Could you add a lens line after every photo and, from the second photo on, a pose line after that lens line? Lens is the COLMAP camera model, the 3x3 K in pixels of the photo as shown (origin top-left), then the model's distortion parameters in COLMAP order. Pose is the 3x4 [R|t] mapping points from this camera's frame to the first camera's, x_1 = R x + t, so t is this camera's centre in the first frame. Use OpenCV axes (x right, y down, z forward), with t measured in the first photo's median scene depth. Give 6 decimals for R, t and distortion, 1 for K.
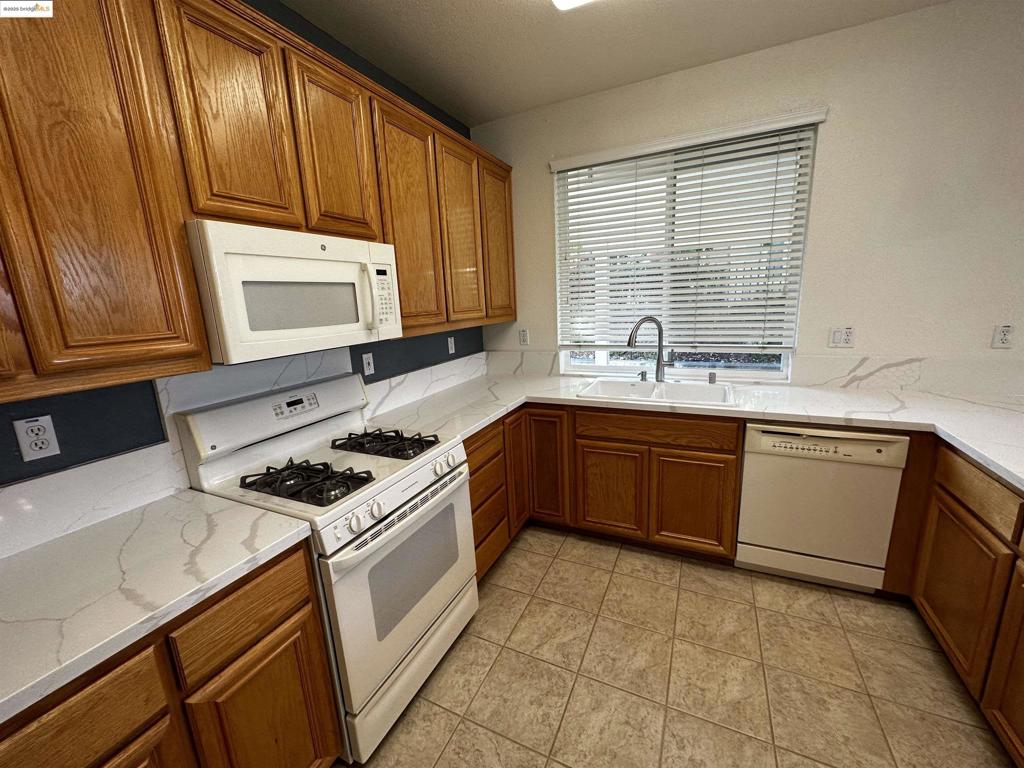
lens RADIAL K [[407.7, 0, 516.1], [0, 407.7, 382.1], [0, 0, 1]] dist [-0.001147, 0.000796]
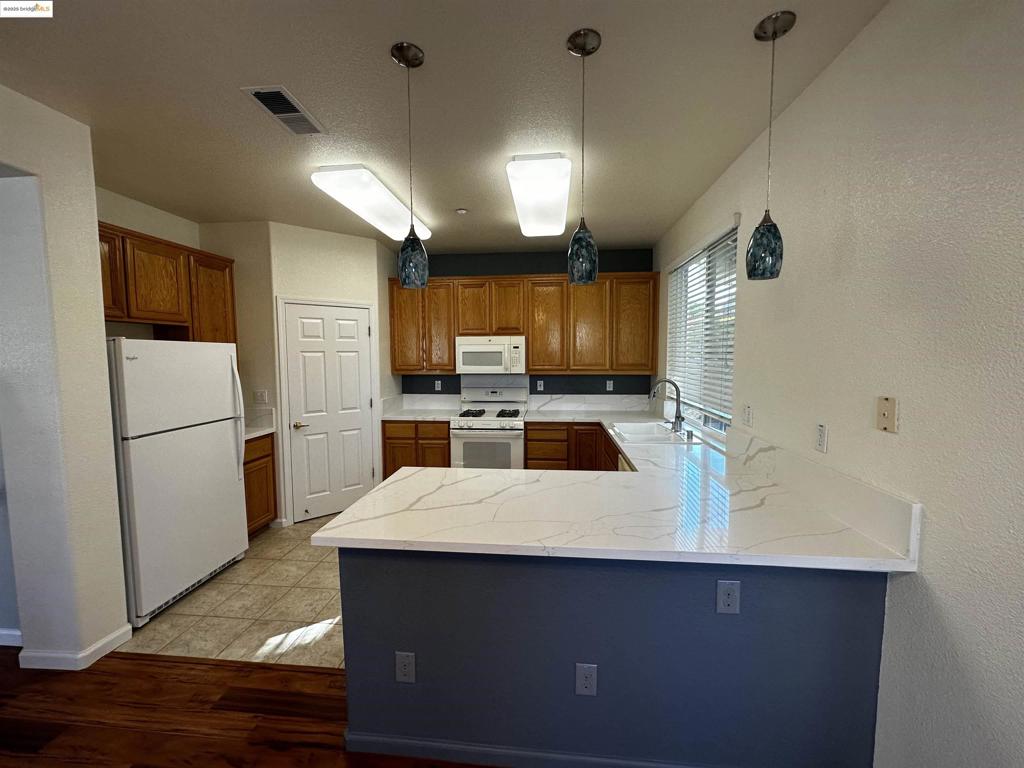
lens RADIAL K [[407.7, 0, 516.9], [0, 407.7, 384.3], [0, 0, 1]] dist [-0.001147, 0.000796]
pose [[0.335206, 0.108805, -0.935841, 2.021717], [-0.199212, 0.979036, 0.042472, -0.147063], [0.920843, 0.172194, 0.349854, 0.146242]]
